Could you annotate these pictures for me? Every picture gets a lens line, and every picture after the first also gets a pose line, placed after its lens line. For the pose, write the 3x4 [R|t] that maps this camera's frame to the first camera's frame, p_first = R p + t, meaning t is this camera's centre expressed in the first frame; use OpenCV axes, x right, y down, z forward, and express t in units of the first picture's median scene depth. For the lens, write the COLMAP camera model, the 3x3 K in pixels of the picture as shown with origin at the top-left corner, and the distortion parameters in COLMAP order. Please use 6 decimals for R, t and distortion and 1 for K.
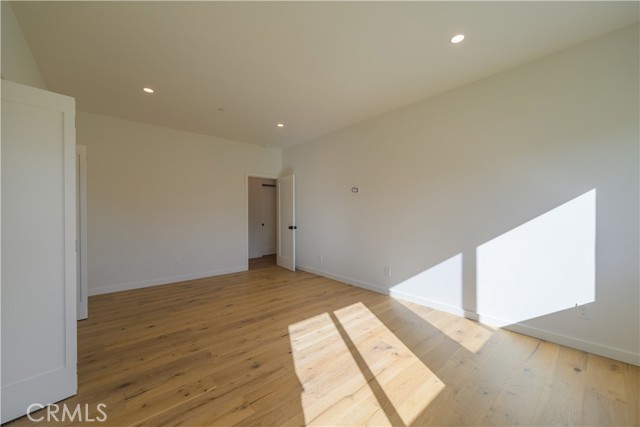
lens RADIAL K [[248.2, 0, 322.6], [0, 248.2, 214.3], [0, 0, 1]] dist [-0.000133, -0.000331]
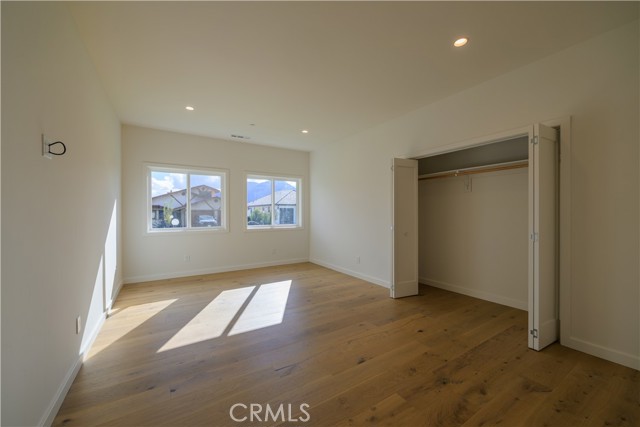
lens RADIAL K [[248.2, 0, 319.7], [0, 248.2, 211.8], [0, 0, 1]] dist [-0.000133, -0.000331]
pose [[-0.988704, 0.008398, 0.149648, -0.476382], [0.008201, 0.999965, -0.001930, -0.007184], [-0.149659, -0.000681, -0.988737, 2.101359]]
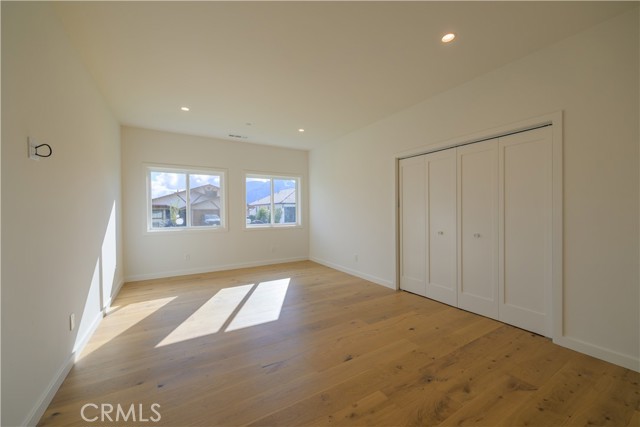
lens RADIAL K [[248.2, 0, 320.7], [0, 248.2, 212.3], [0, 0, 1]] dist [-0.000133, -0.000331]
pose [[-0.985171, 0.013948, 0.171008, -0.540522], [0.015276, 0.999863, 0.006451, -0.007125], [-0.170895, 0.008967, -0.985248, 2.094237]]
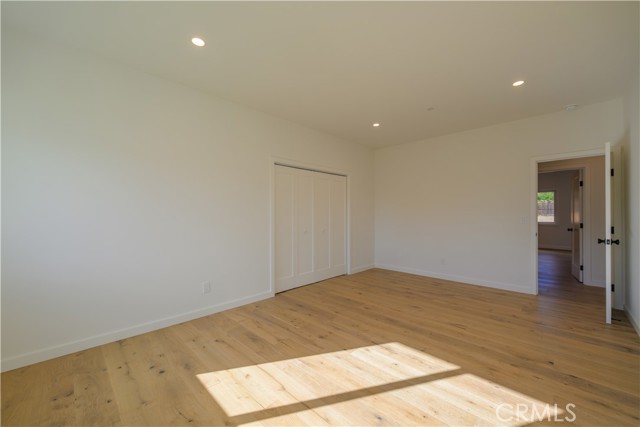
lens RADIAL K [[248.2, 0, 320.2], [0, 248.2, 215.7], [0, 0, 1]] dist [-0.000133, -0.000331]
pose [[0.075255, 0.008613, -0.997127, 0.758523], [-0.003070, 0.999960, 0.008405, -0.010312], [0.997160, 0.002428, 0.075278, 0.693777]]
